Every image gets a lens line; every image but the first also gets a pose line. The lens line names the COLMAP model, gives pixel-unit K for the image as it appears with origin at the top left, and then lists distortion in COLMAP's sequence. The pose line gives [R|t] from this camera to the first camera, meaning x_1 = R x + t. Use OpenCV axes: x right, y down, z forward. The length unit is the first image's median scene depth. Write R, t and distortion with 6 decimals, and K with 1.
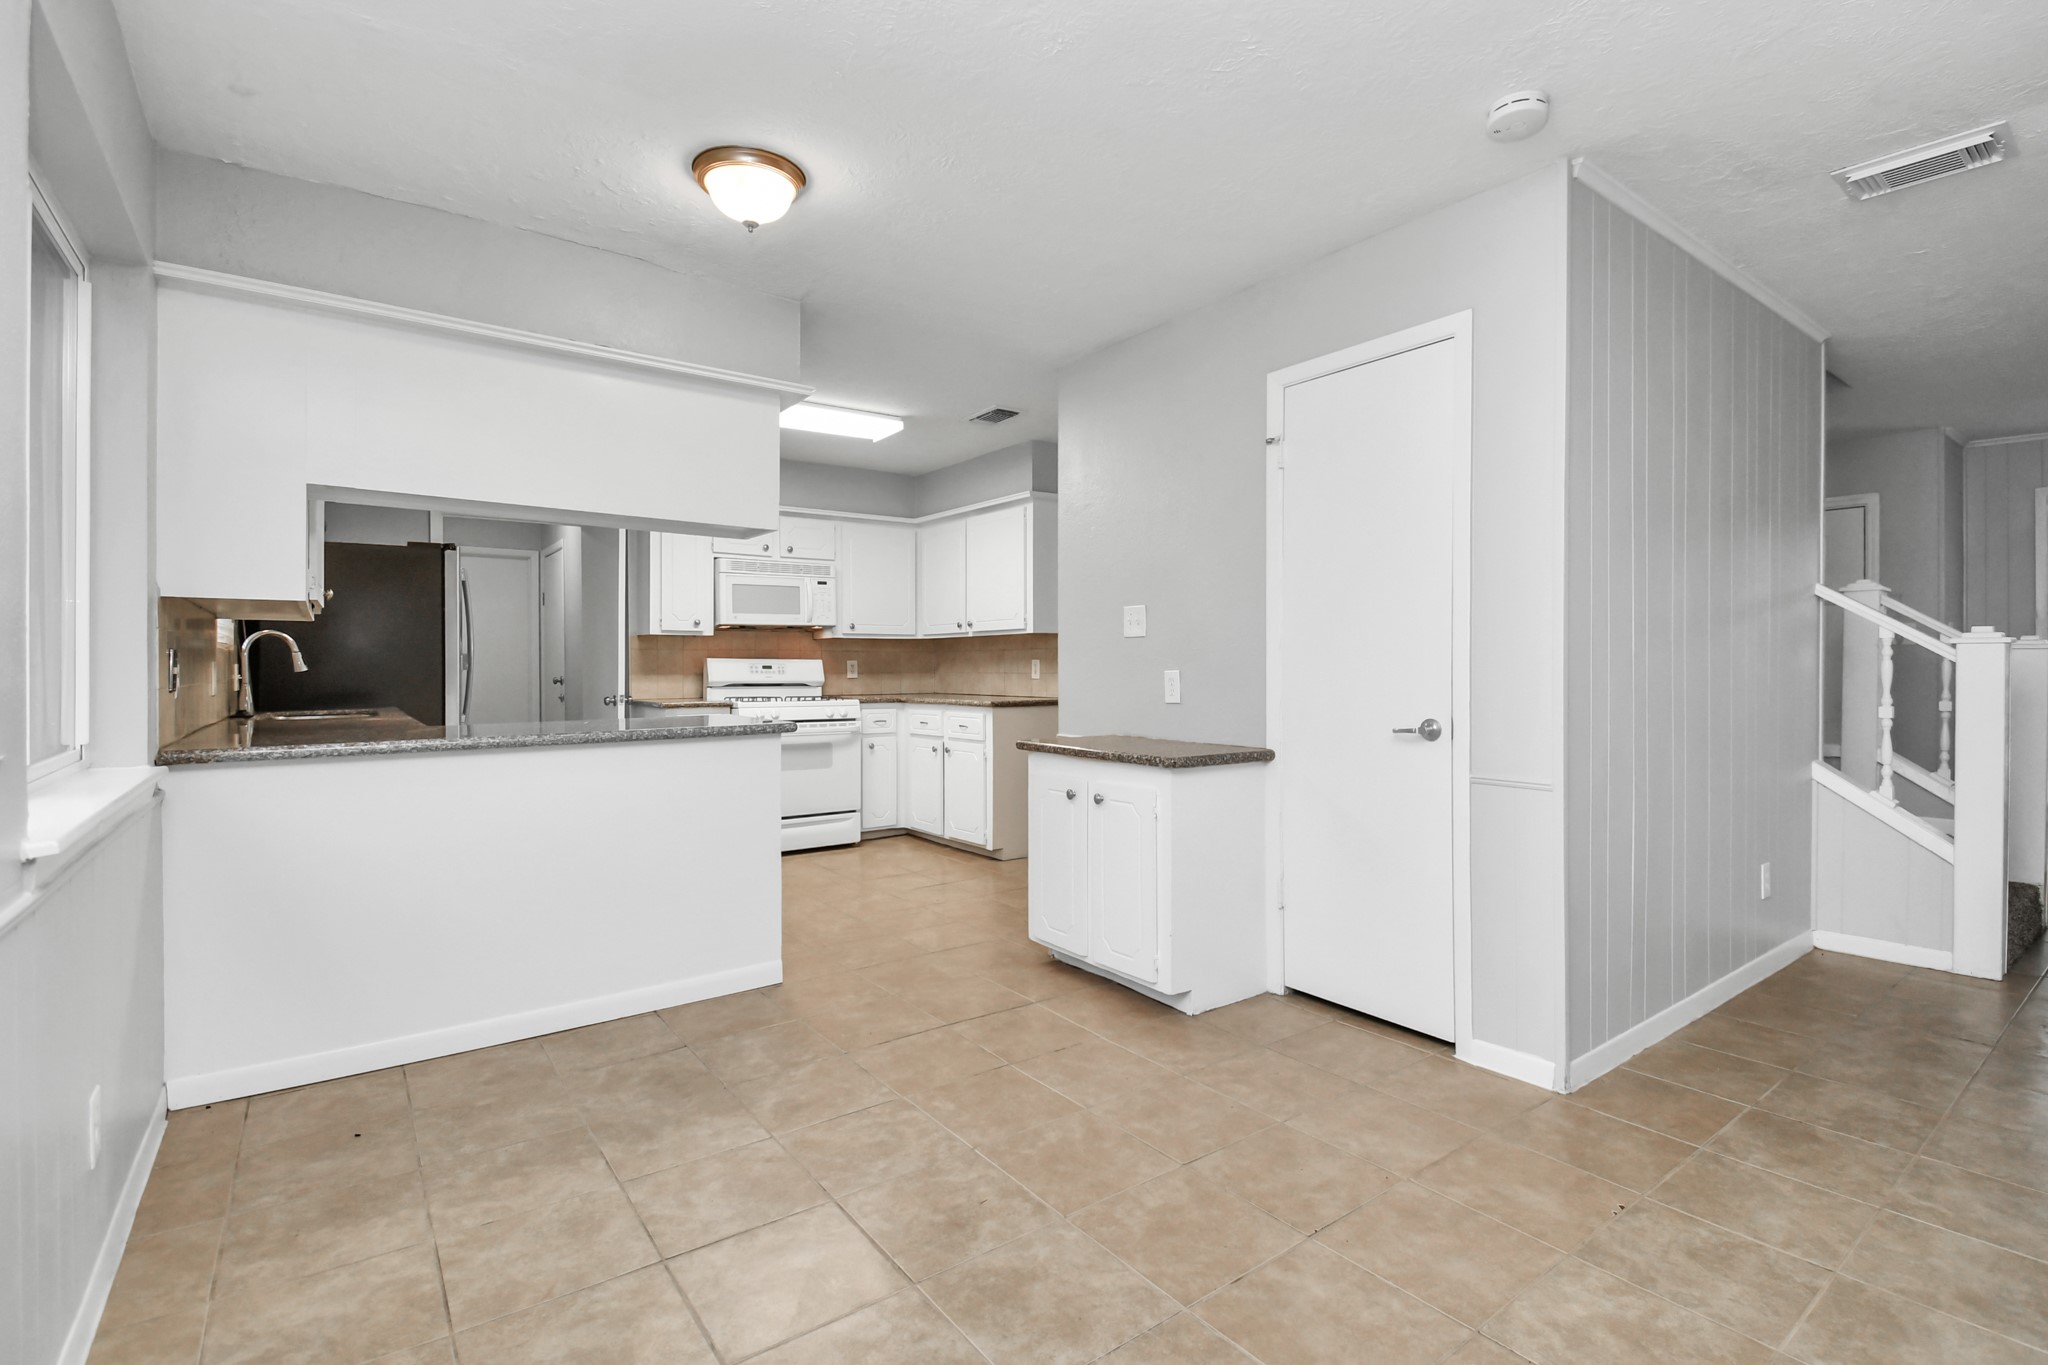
lens RADIAL K [[931.0, 0, 1001.4], [0, 931.0, 711.0], [0, 0, 1]] dist [0.004864, -0.016544]
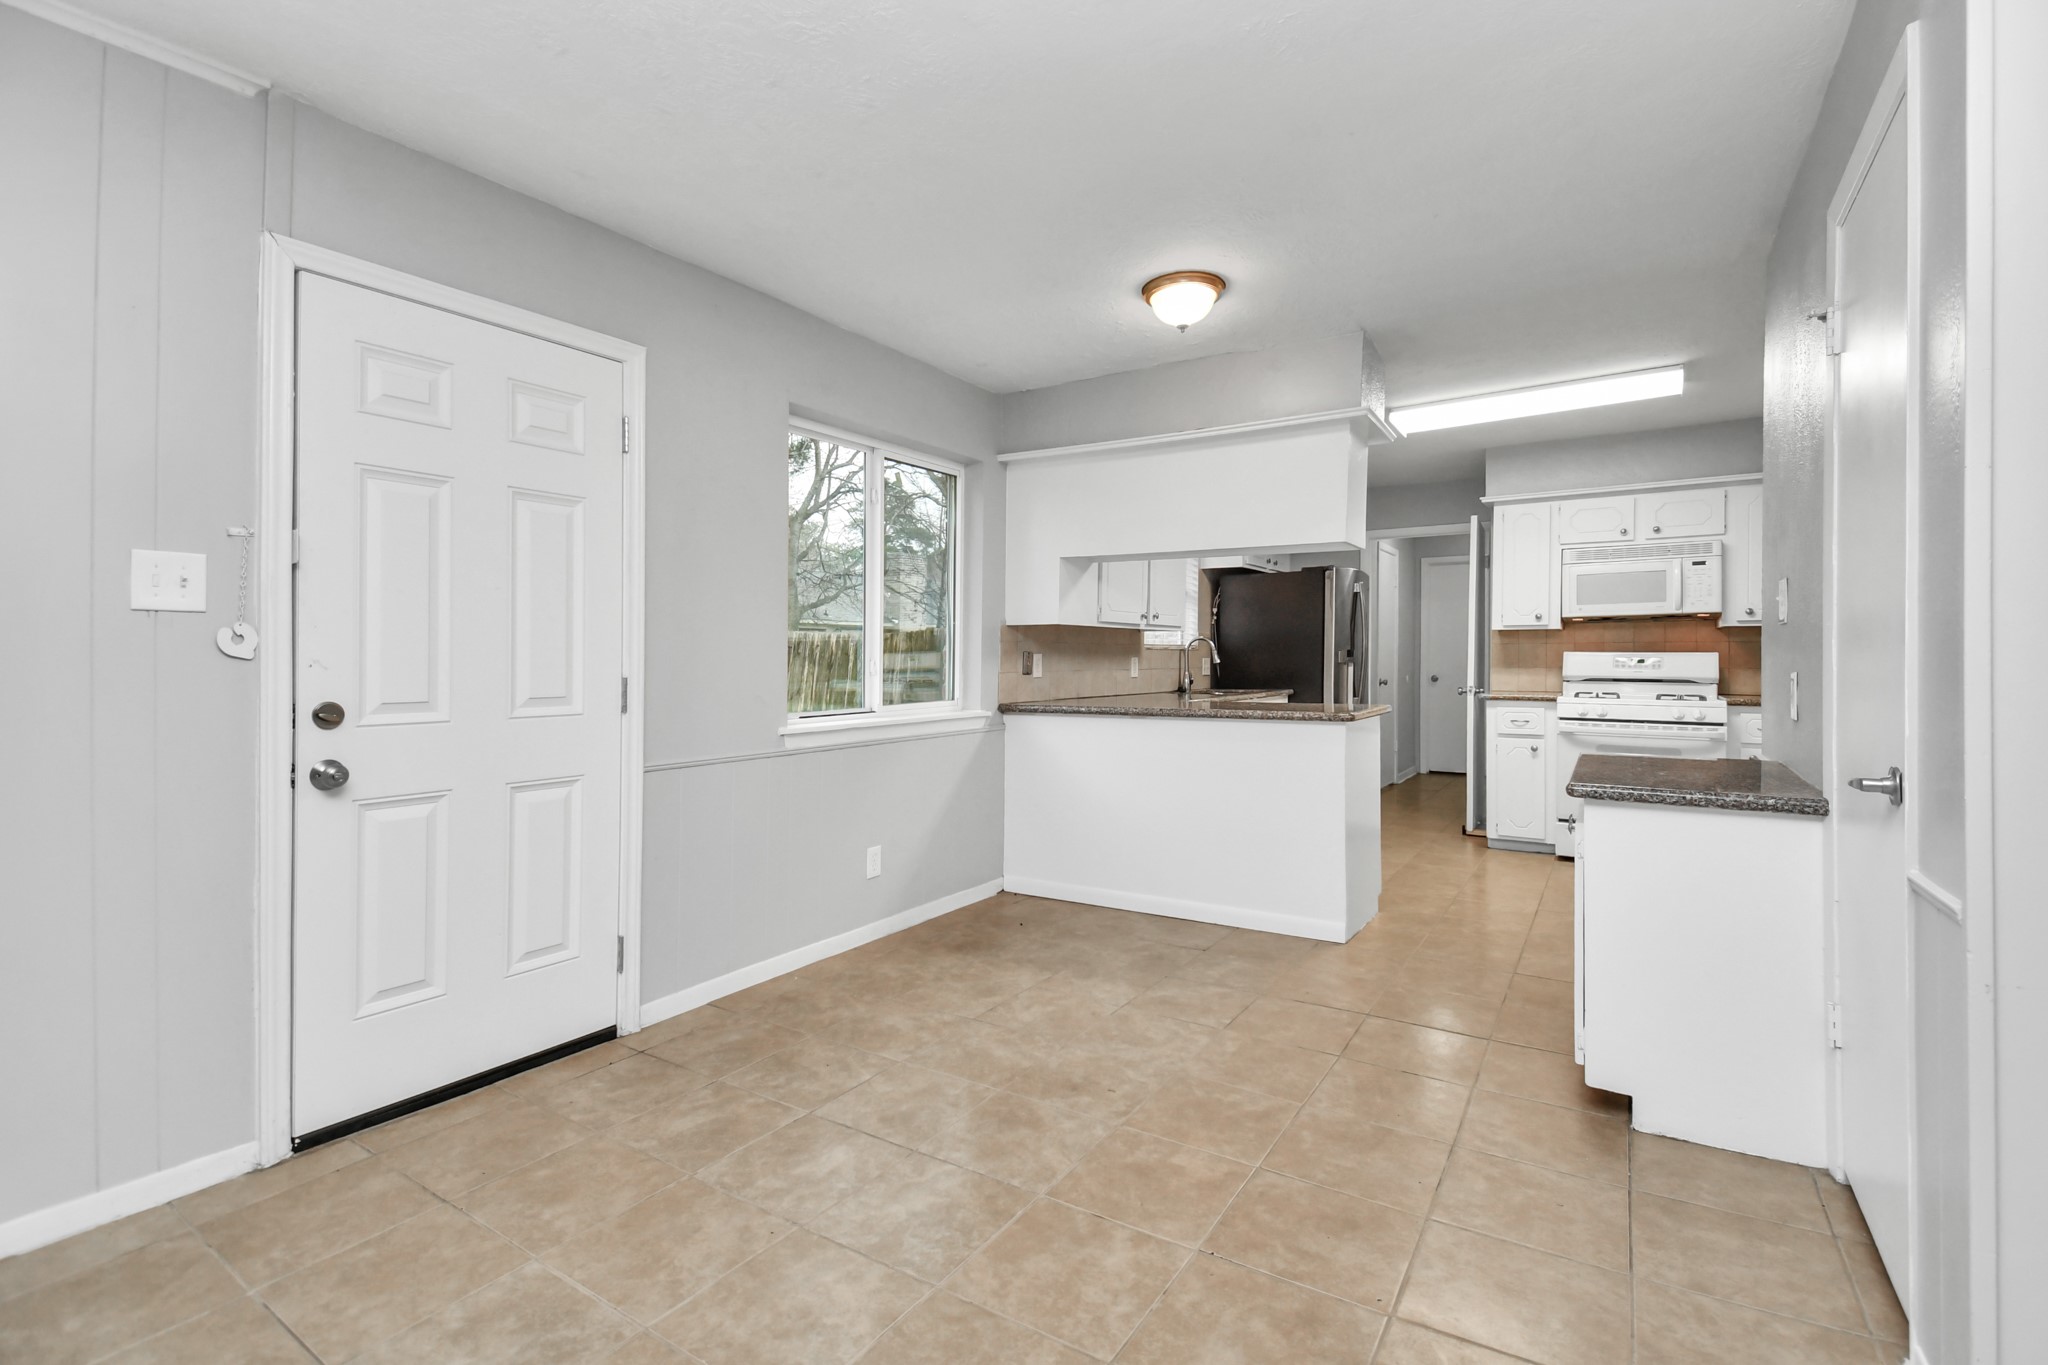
lens RADIAL K [[894.5, 0, 1066.7], [0, 894.5, 677.2], [0, 0, 1]] dist [-0.017452, -0.000917]
pose [[0.382526, 0.014964, -0.923823, 0.641340], [-0.042695, 0.999087, -0.001496, -0.011072], [0.922958, 0.040015, 0.382816, 0.287587]]
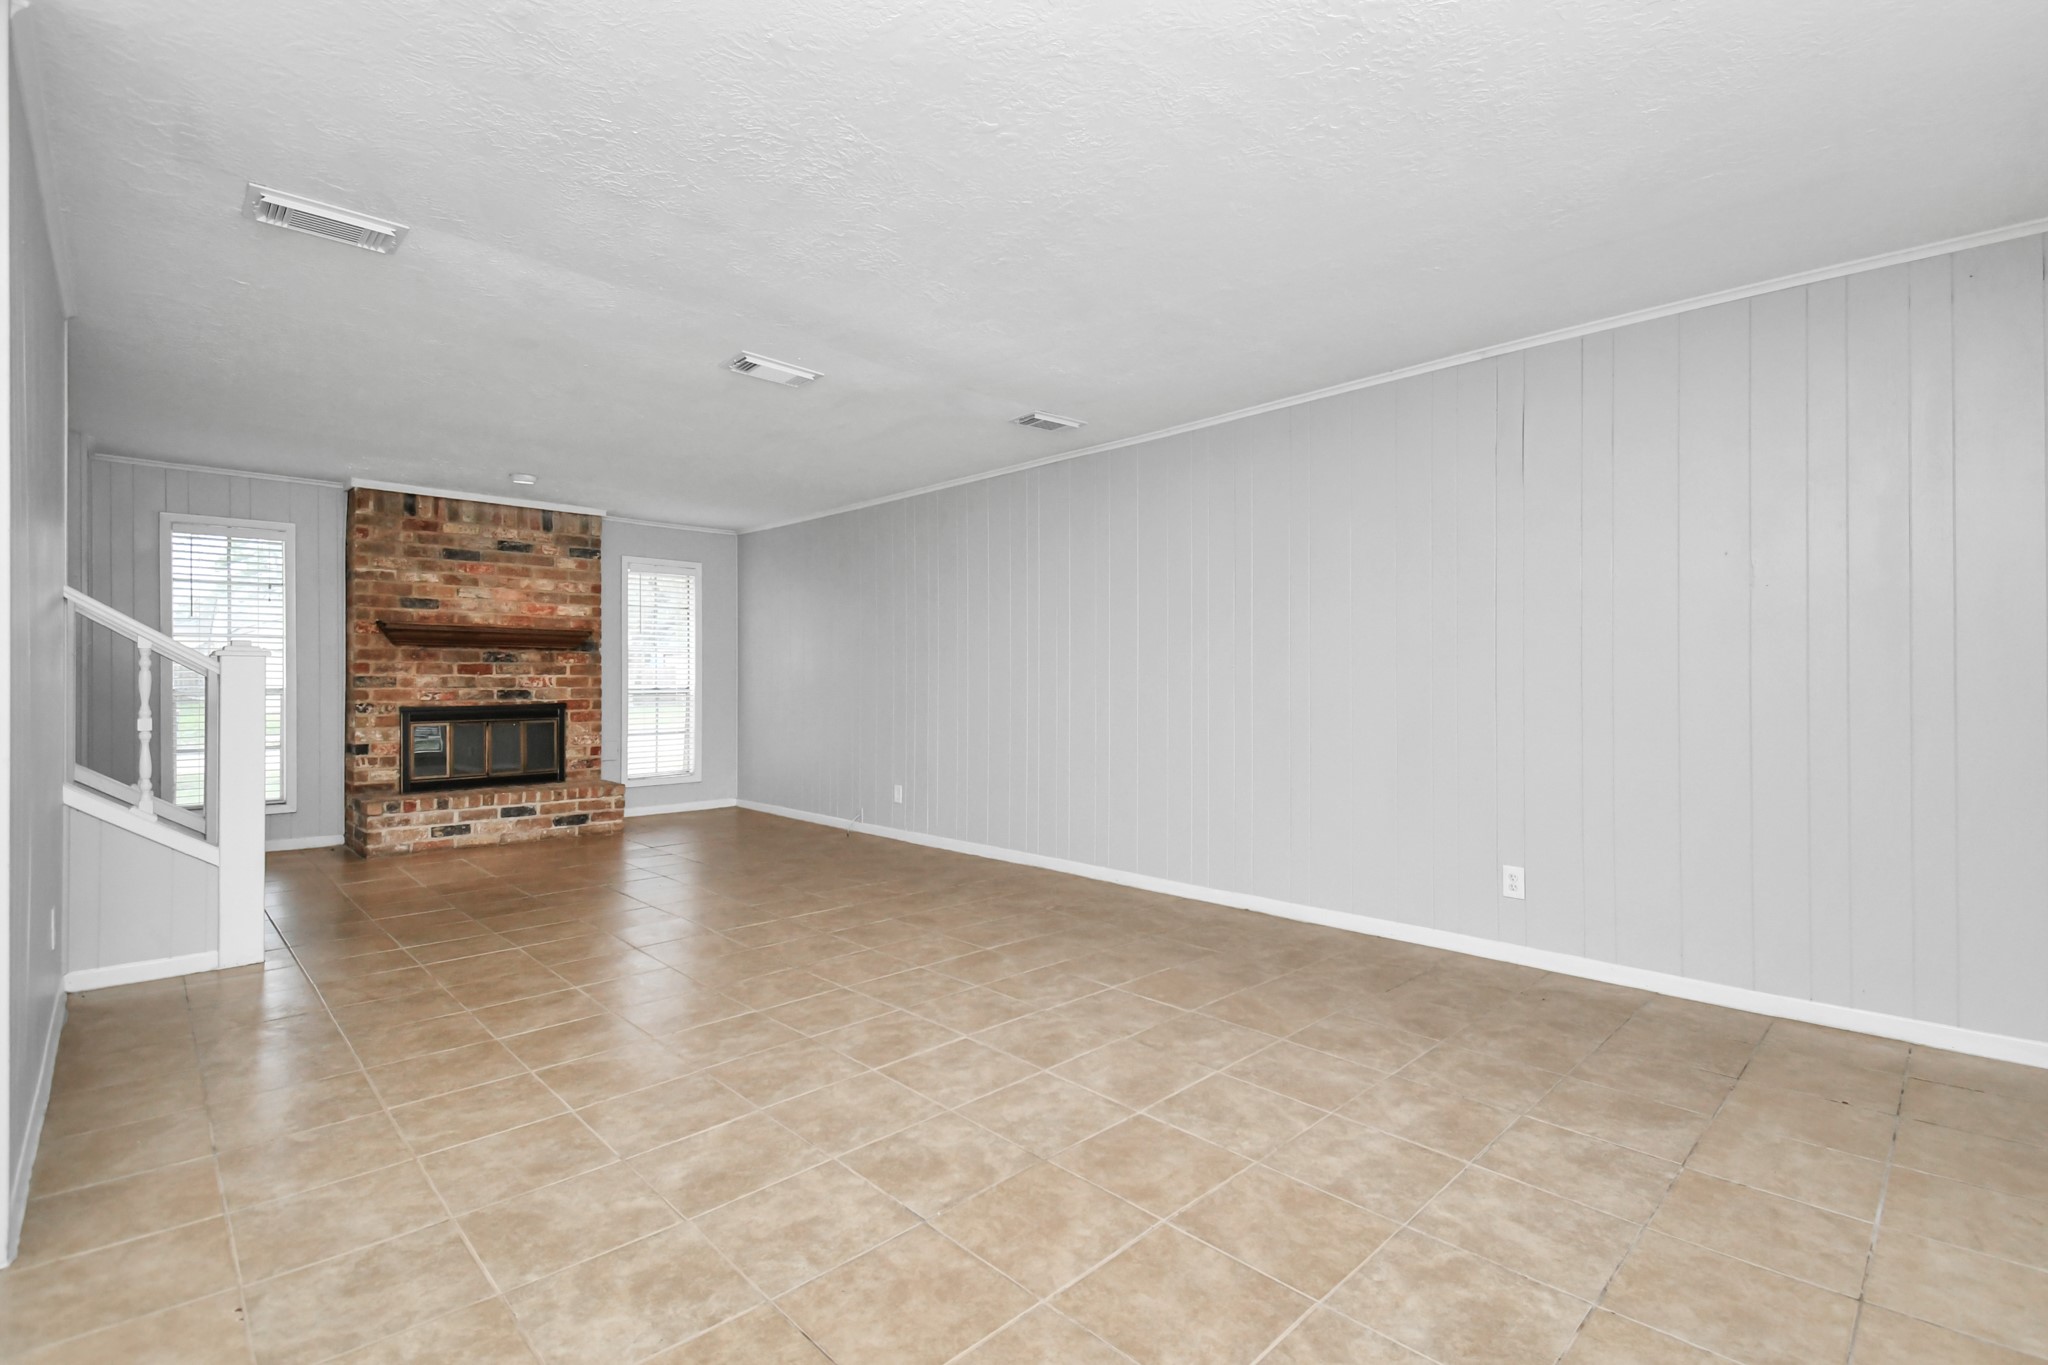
lens RADIAL K [[931.0, 0, 1074.3], [0, 931.0, 660.1], [0, 0, 1]] dist [0.004864, -0.016544]
pose [[-0.173683, 0.016053, 0.984671, -0.174351], [0.050867, 0.998679, -0.007309, -0.006869], [-0.983487, 0.048817, -0.174271, 0.223753]]
